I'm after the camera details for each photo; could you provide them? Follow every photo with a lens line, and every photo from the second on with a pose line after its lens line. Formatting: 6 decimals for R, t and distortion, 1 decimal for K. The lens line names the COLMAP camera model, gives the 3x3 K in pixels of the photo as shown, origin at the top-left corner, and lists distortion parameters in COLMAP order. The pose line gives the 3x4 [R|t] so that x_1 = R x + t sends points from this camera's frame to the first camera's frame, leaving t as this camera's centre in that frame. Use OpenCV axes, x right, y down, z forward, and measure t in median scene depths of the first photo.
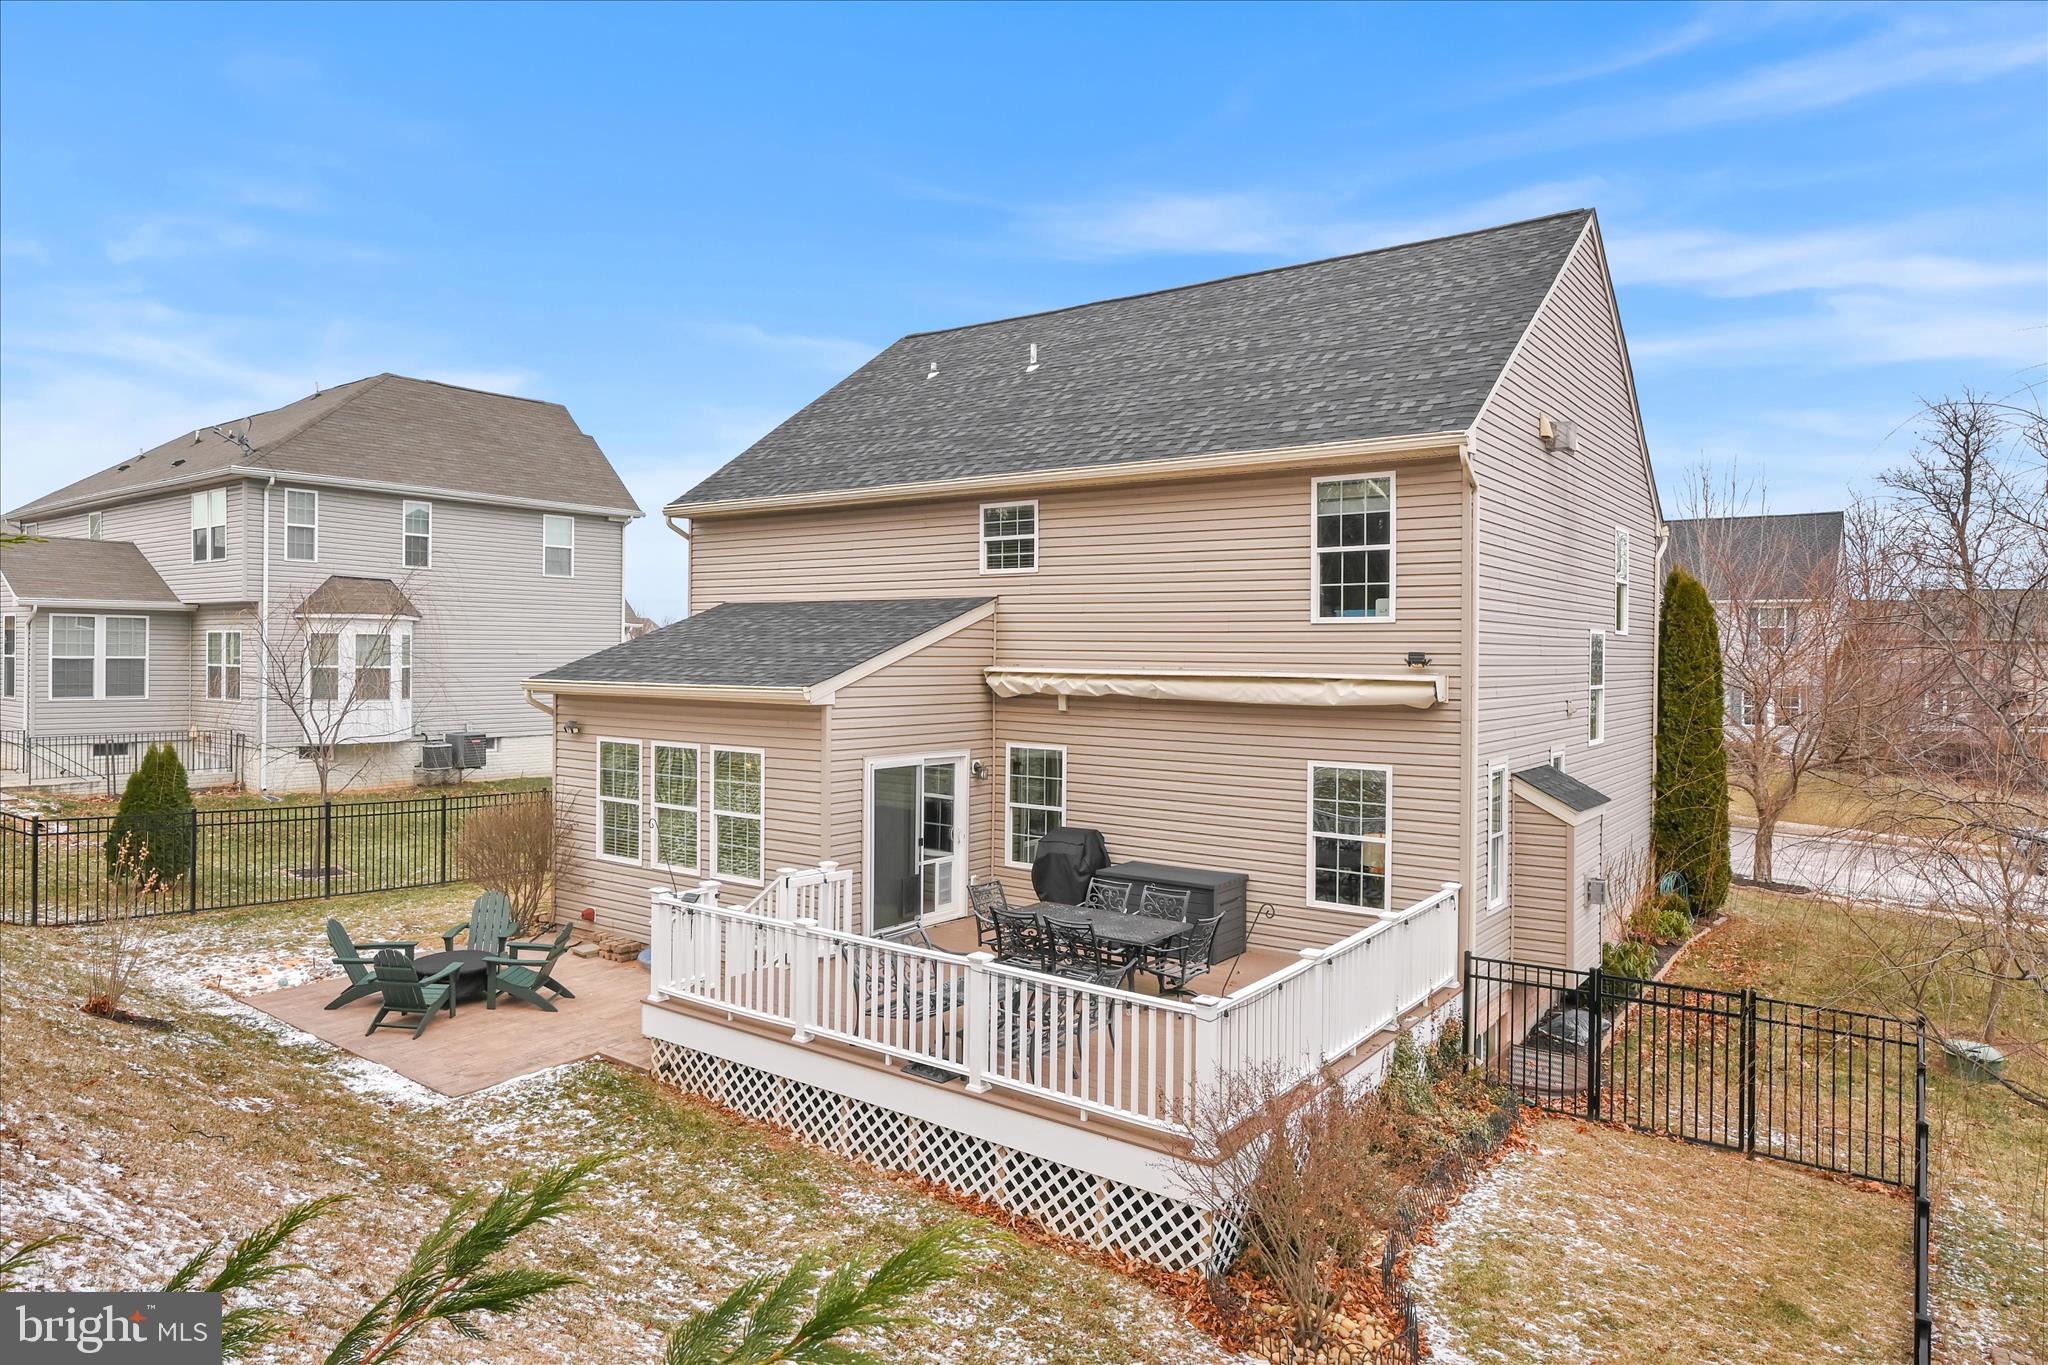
lens RADIAL K [[1309.0, 0, 1016.9], [0, 1309.0, 671.3], [0, 0, 1]] dist [-0.002703, -0.000832]
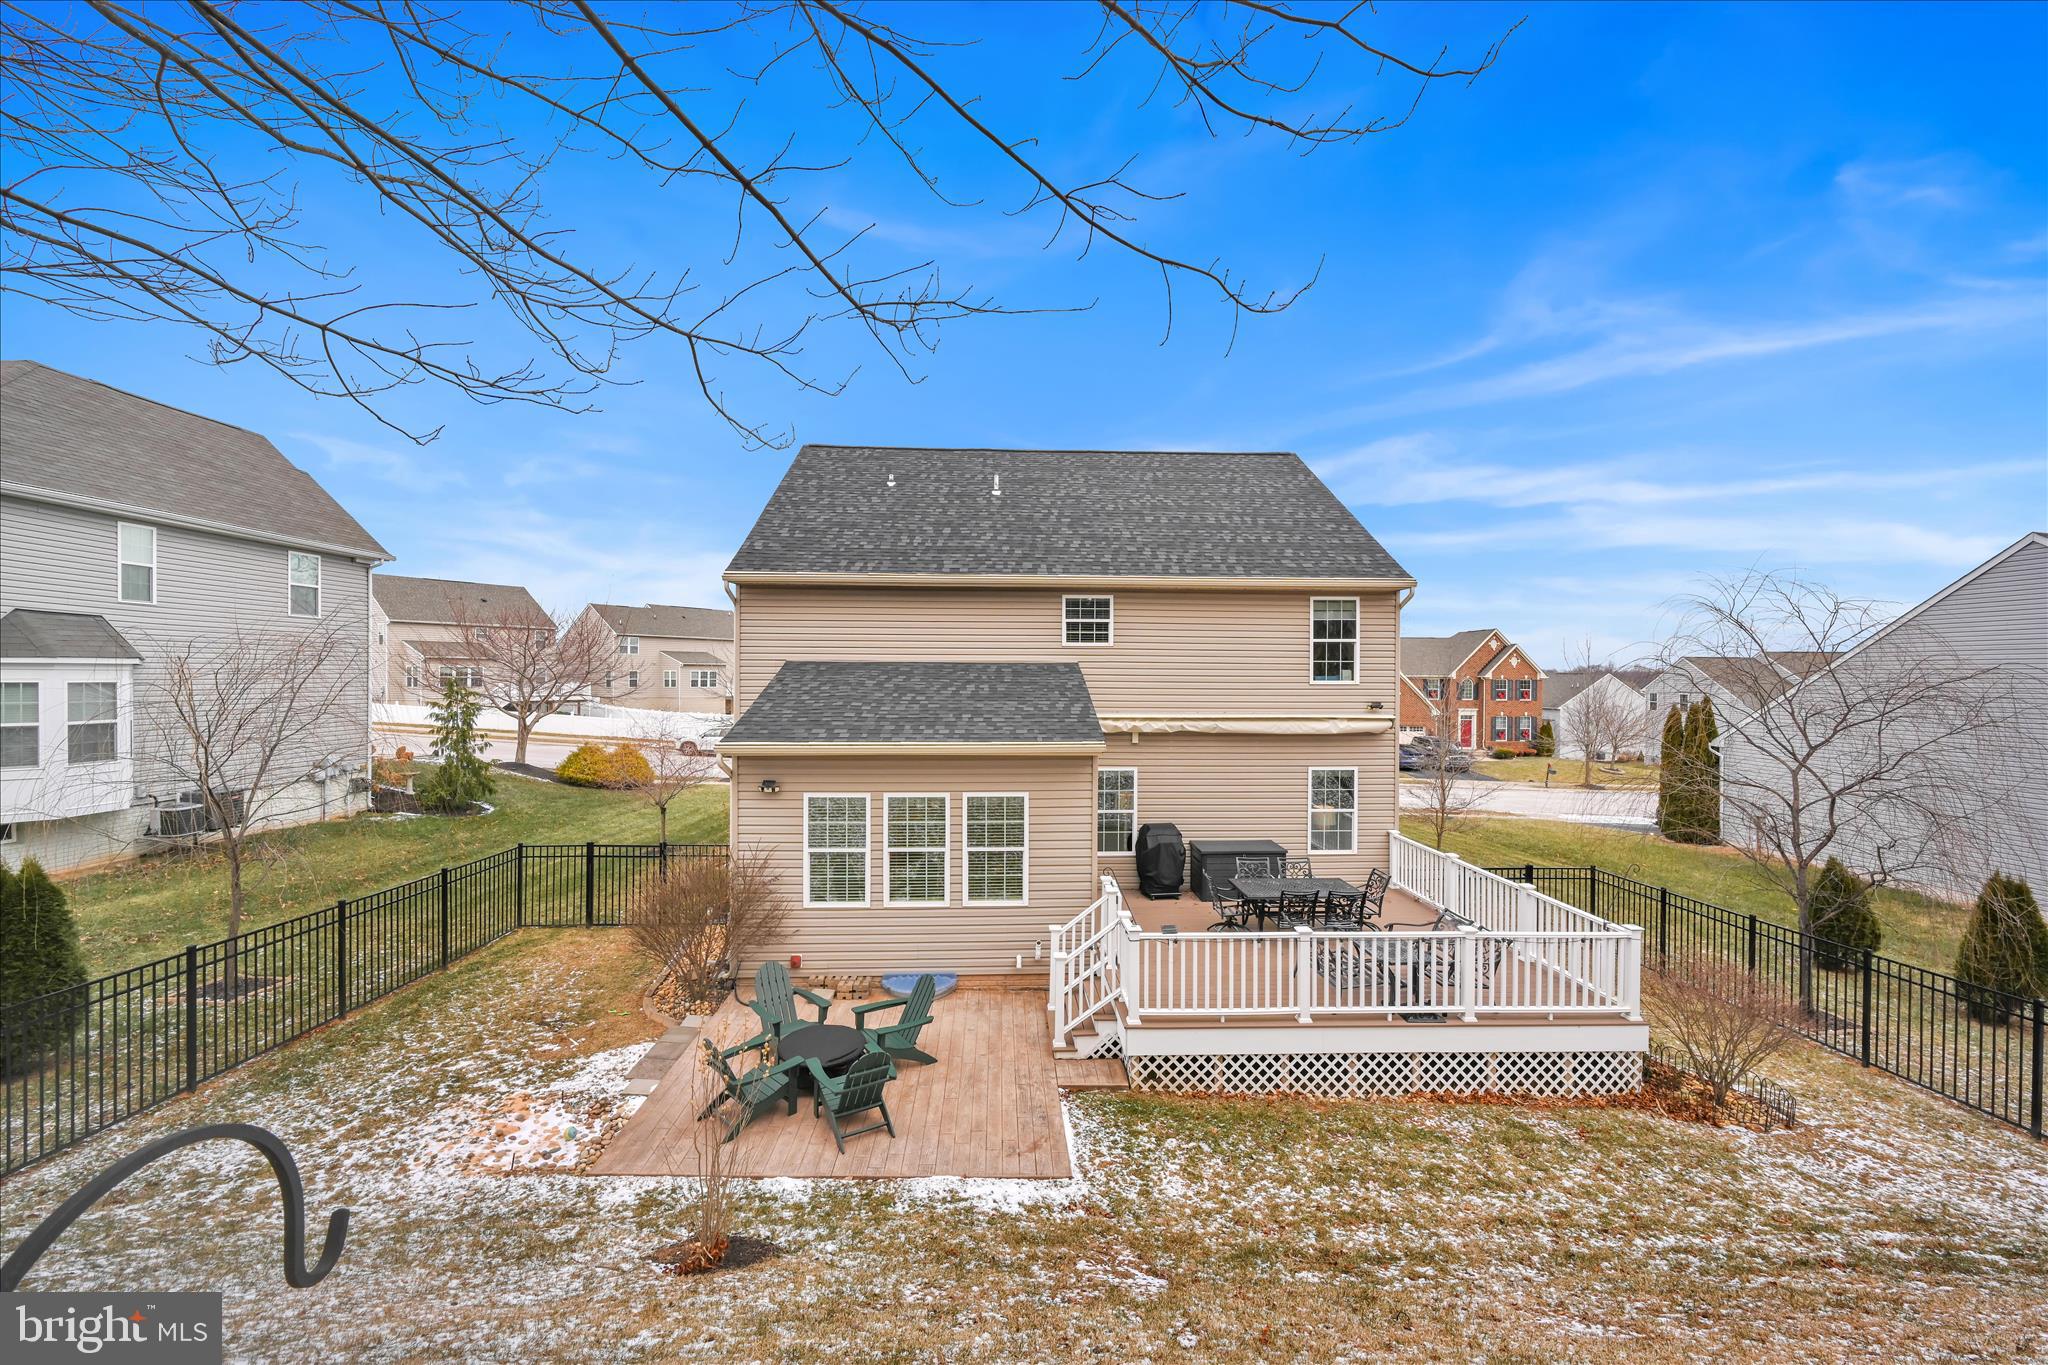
lens RADIAL K [[804.2, 0, 1021.8], [0, 804.2, 680.4], [0, 0, 1]] dist [-0.001237, 0.000069]
pose [[0.763493, -0.012017, 0.645705, -0.722112], [0.010436, 0.999926, 0.006269, -0.052402], [-0.645732, 0.001952, 0.763561, 0.462619]]
